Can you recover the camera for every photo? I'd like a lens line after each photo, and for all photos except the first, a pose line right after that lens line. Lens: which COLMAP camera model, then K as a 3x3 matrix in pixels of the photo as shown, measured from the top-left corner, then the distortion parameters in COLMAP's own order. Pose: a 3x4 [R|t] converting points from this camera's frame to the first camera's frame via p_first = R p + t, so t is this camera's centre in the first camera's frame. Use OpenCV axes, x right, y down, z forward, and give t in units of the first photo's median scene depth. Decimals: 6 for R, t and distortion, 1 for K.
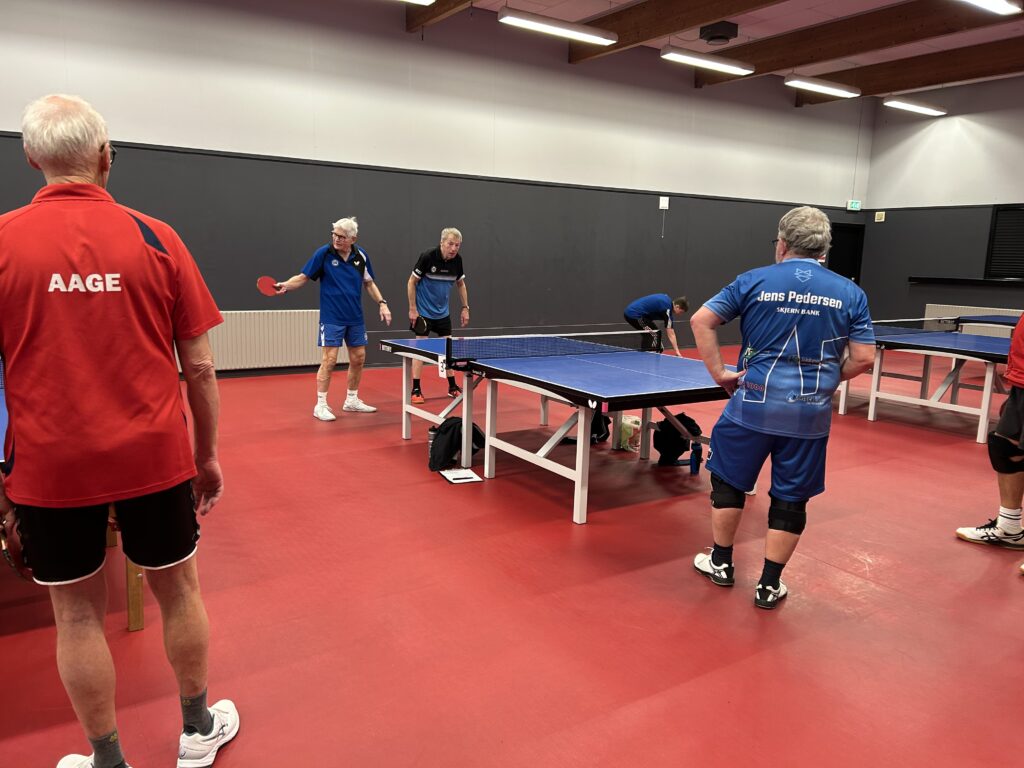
lens RADIAL K [[796.8, 0, 512.0], [0, 796.8, 384.0], [0, 0, 1]] dist [0.035294, -0.009621]
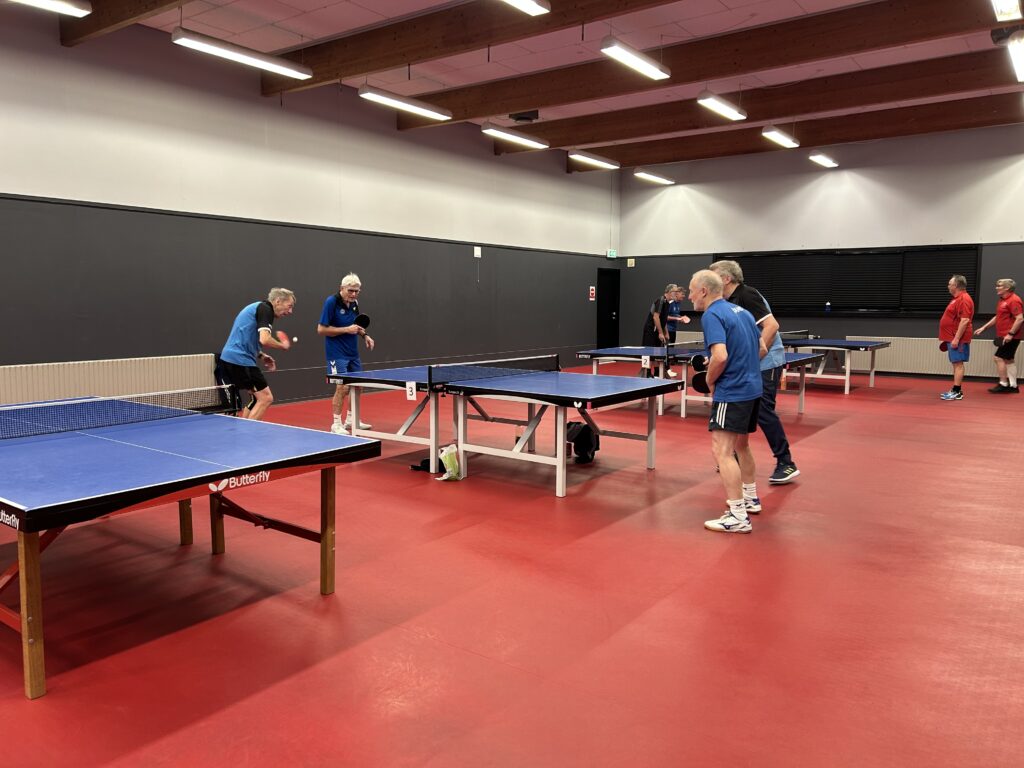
lens RADIAL K [[774.1, 0, 547.9], [0, 774.1, 370.5], [0, 0, 1]] dist [0.090253, -0.073615]
pose [[0.934106, -0.052923, 0.353050, -0.149773], [0.075635, 0.995839, -0.050840, 0.011054], [-0.348890, 0.074193, 0.934222, -0.088623]]
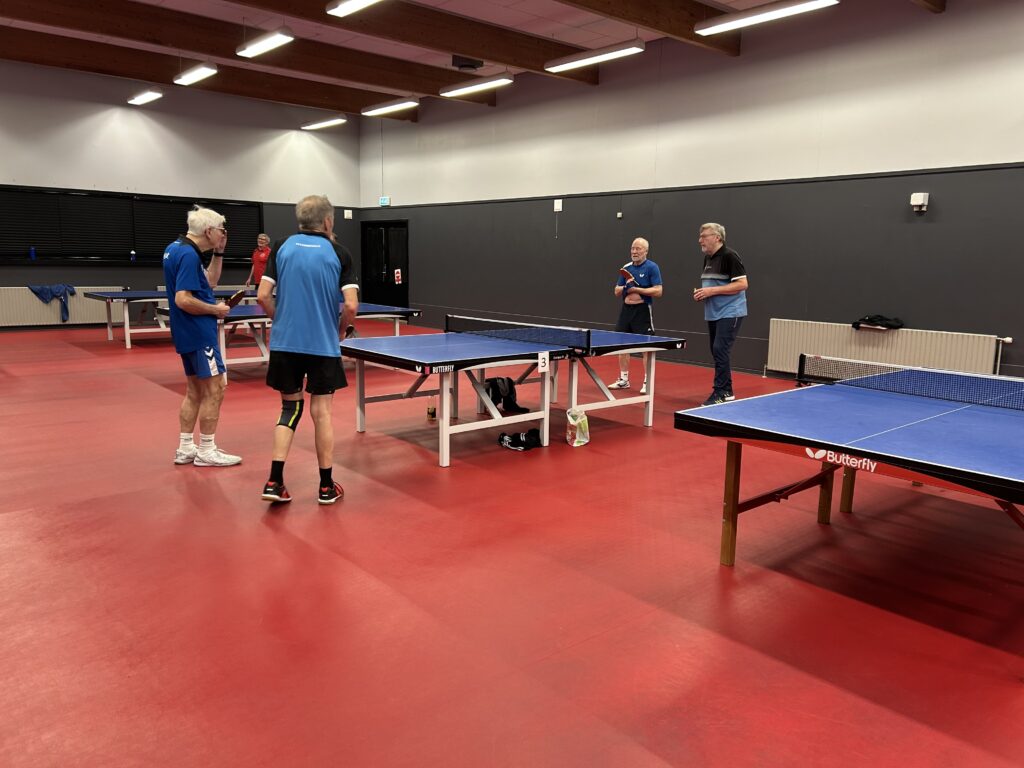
lens RADIAL K [[774.1, 0, 547.9], [0, 774.1, 370.5], [0, 0, 1]] dist [0.090253, -0.073615]
pose [[0.156677, 0.120808, -0.980234, 1.530958], [-0.174060, 0.980334, 0.092999, -0.131003], [0.972191, 0.156049, 0.174623, 1.048159]]
